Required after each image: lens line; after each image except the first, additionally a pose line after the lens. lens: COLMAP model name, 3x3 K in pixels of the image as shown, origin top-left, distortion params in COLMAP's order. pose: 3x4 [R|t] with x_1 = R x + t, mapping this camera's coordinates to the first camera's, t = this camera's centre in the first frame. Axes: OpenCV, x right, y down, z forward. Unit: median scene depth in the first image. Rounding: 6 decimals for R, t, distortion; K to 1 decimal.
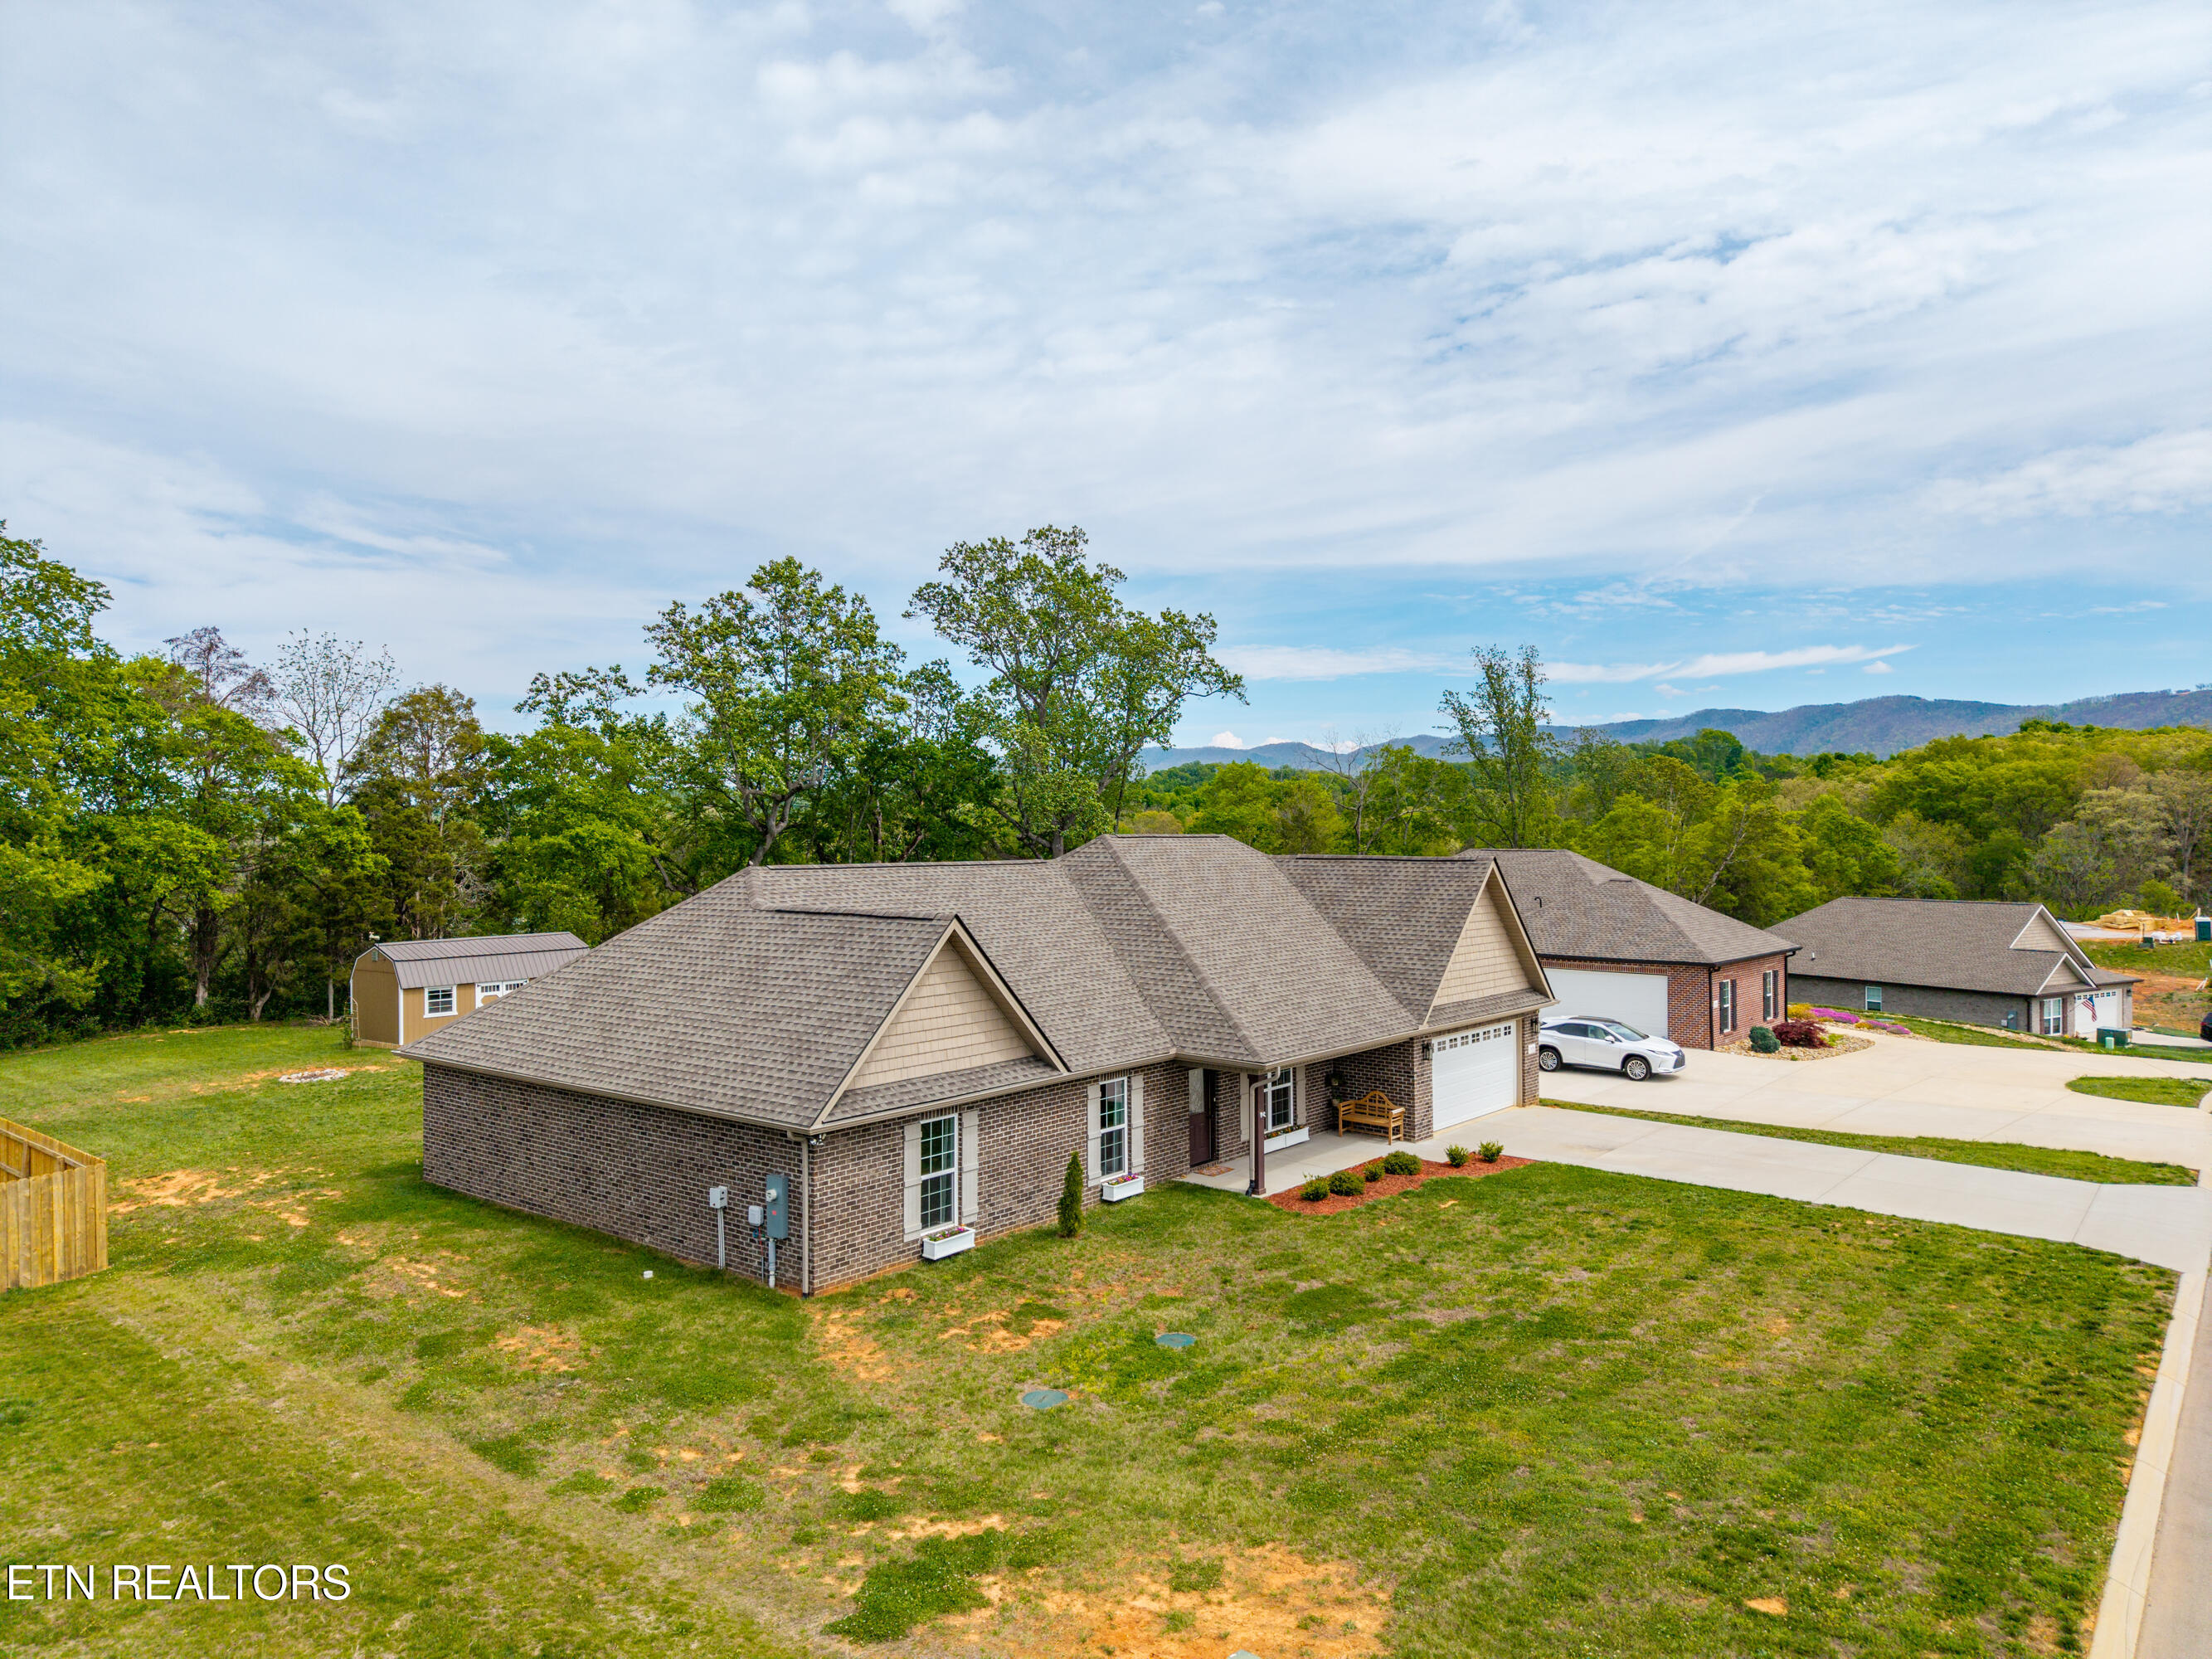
lens RADIAL K [[1472.4, 0, 1114.2], [0, 1472.4, 840.7], [0, 0, 1]] dist [0.038574, -0.035759]
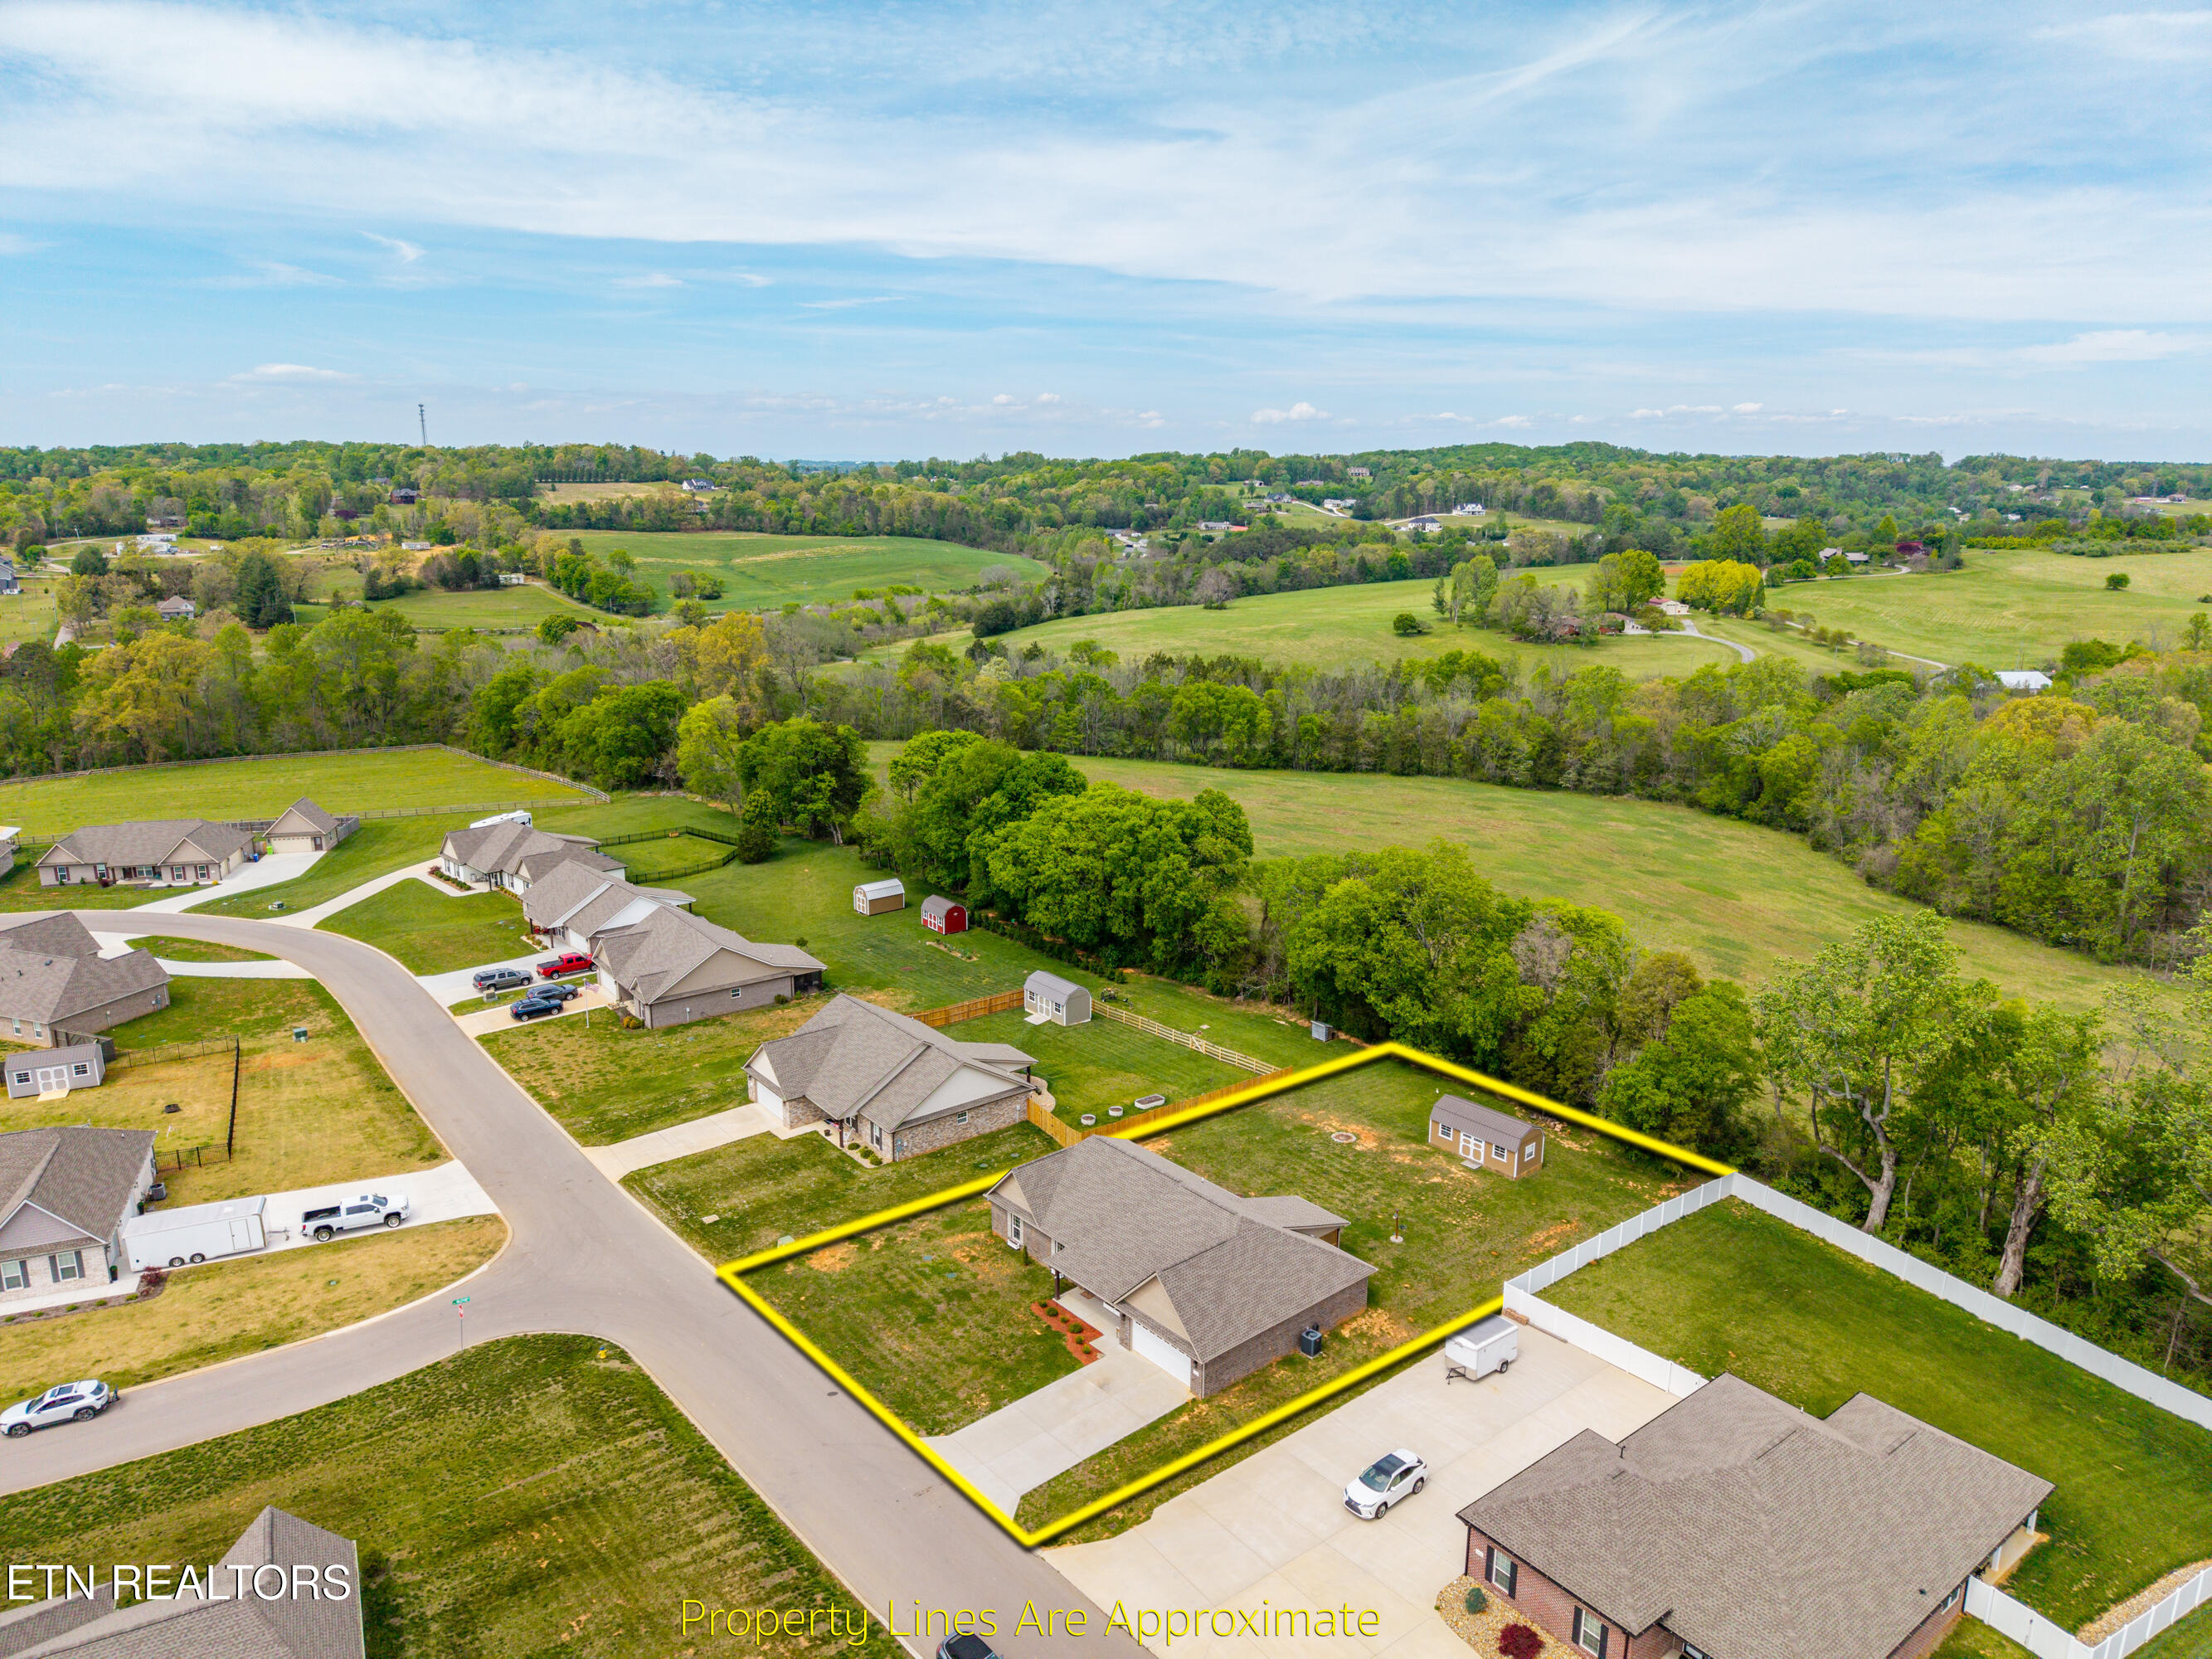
lens RADIAL K [[1472.4, 0, 1129.5], [0, 1472.4, 861.4], [0, 0, 1]] dist [0.038574, -0.035759]
pose [[-0.173897, 0.256573, -0.950752, 3.362998], [-0.016332, 0.964578, 0.263291, -1.782193], [0.984628, 0.061313, -0.163547, 1.898461]]
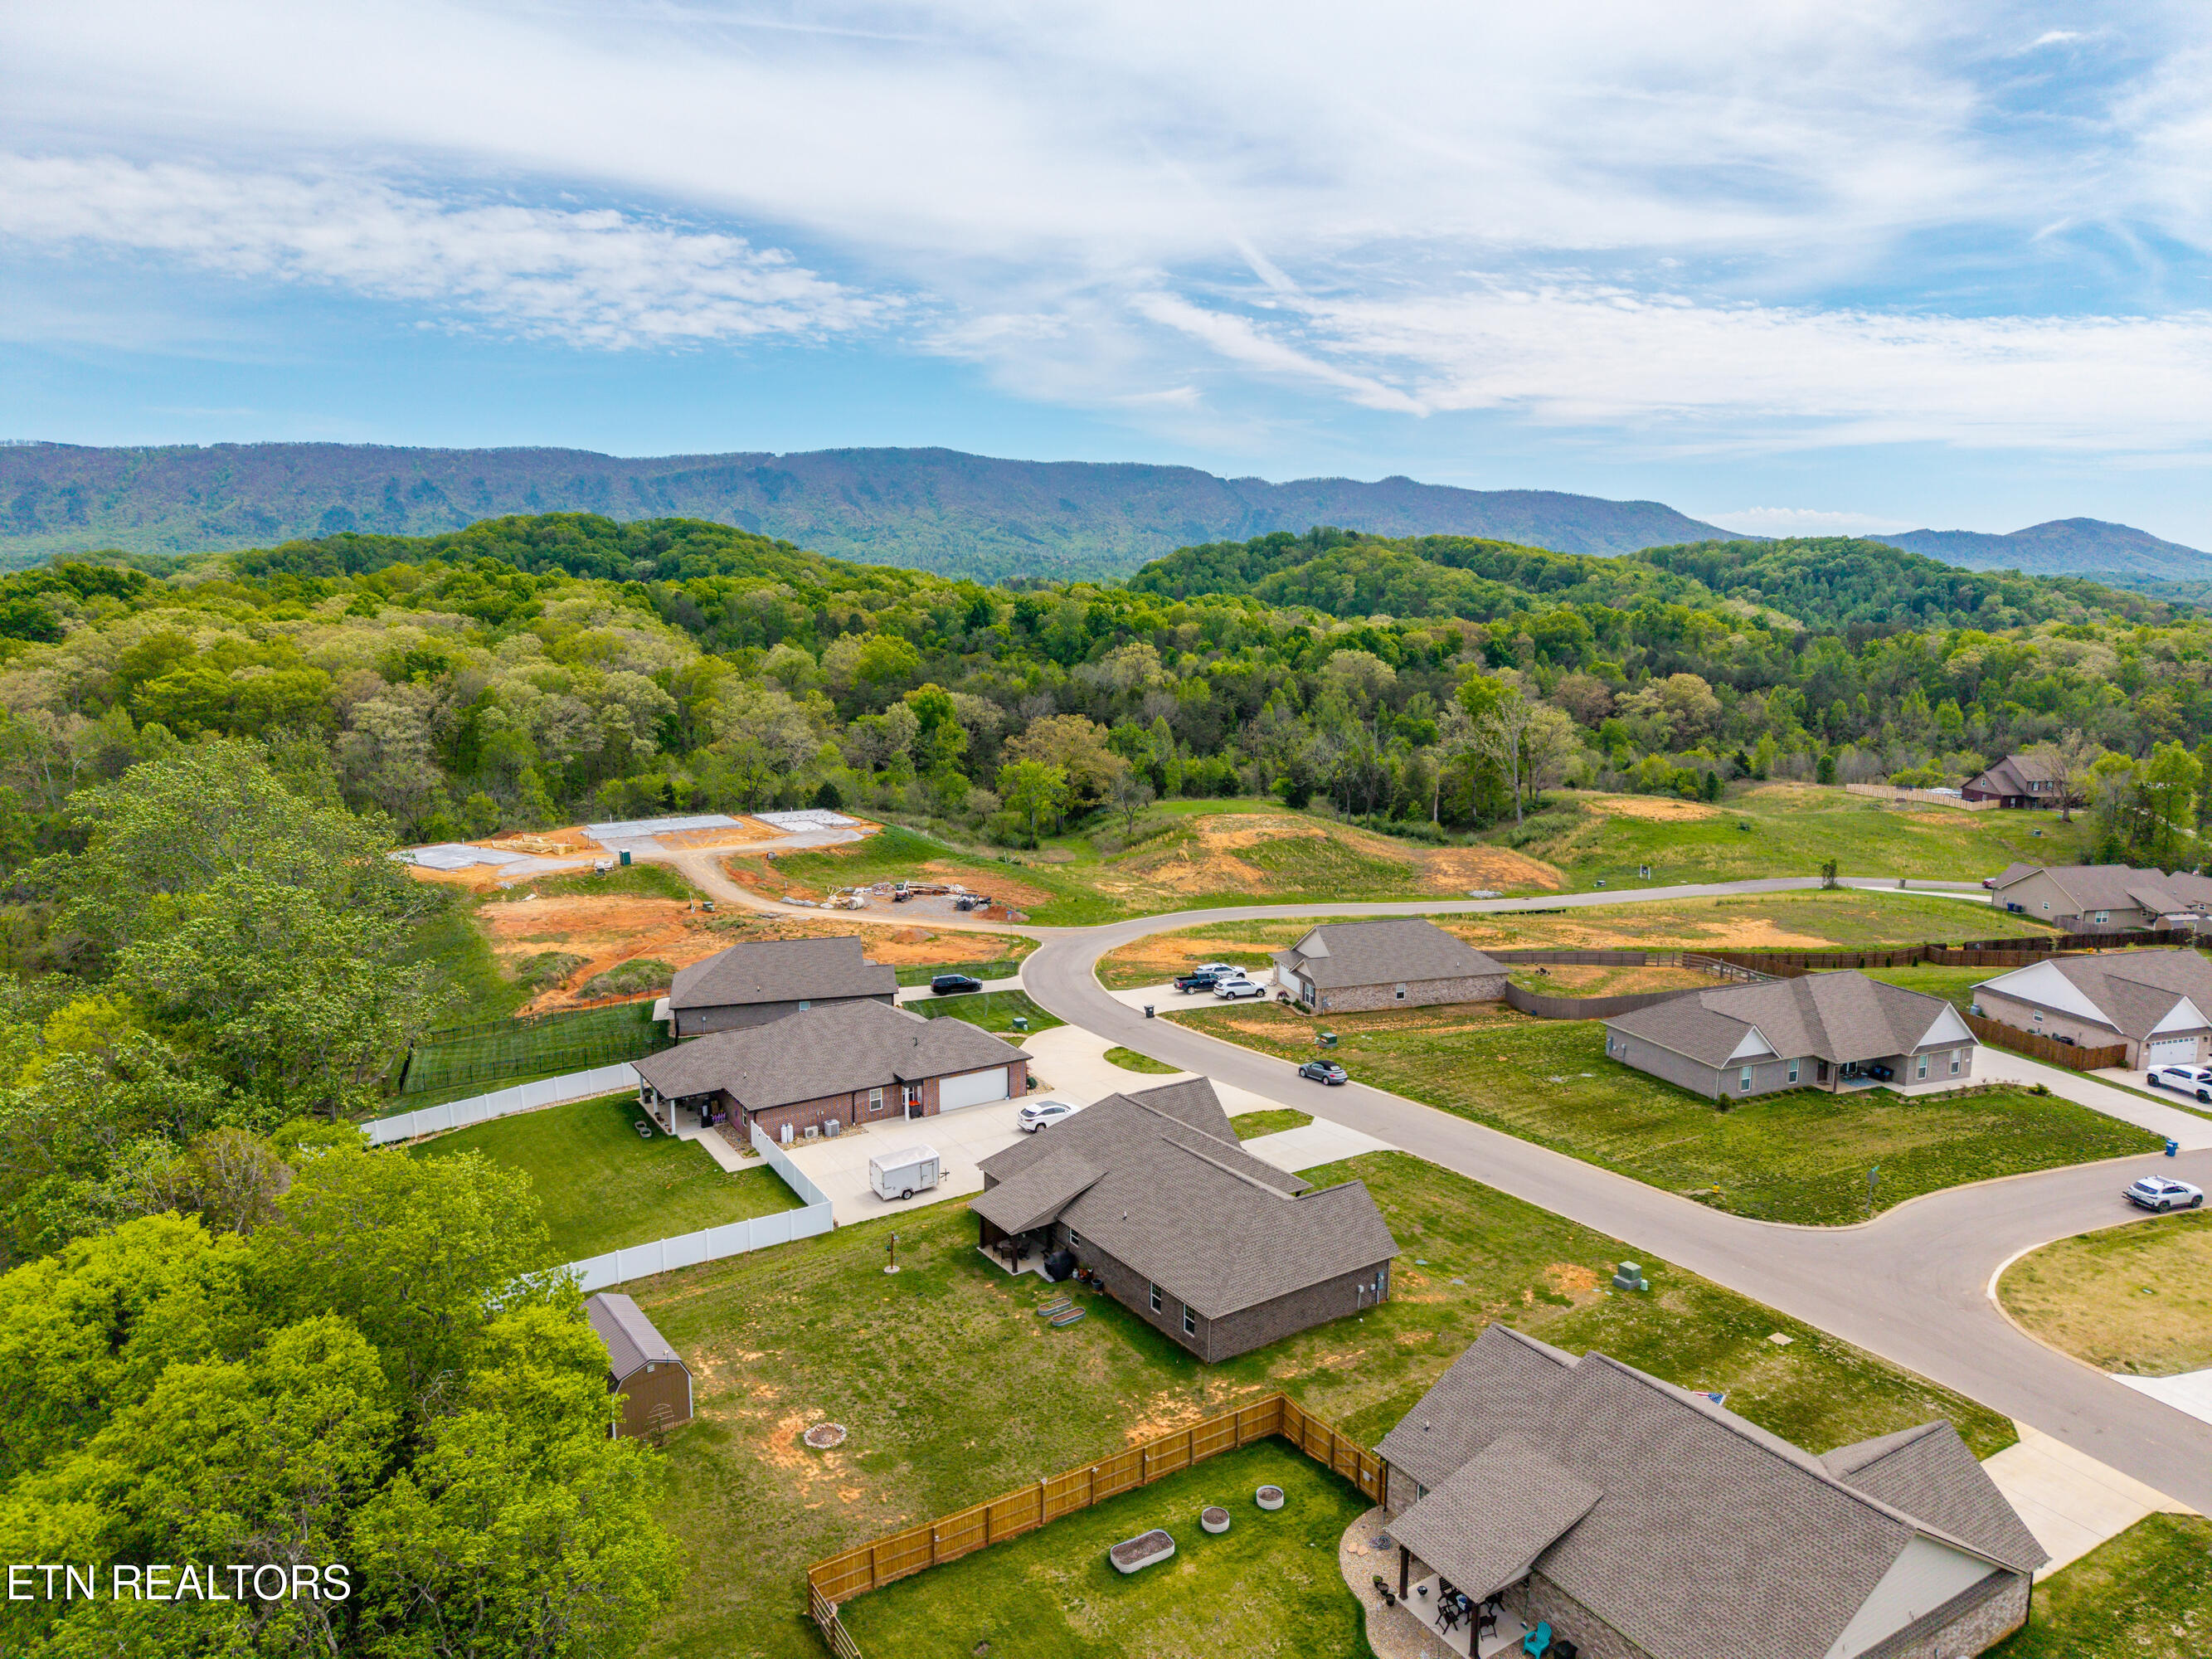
lens RADIAL K [[1472.4, 0, 1109.0], [0, 1472.4, 834.1], [0, 0, 1]] dist [0.038574, -0.035759]
pose [[0.292842, -0.155005, 0.943513, -3.261949], [0.002865, 0.986910, 0.161246, -1.241165], [-0.956157, -0.044517, 0.289453, 0.614004]]
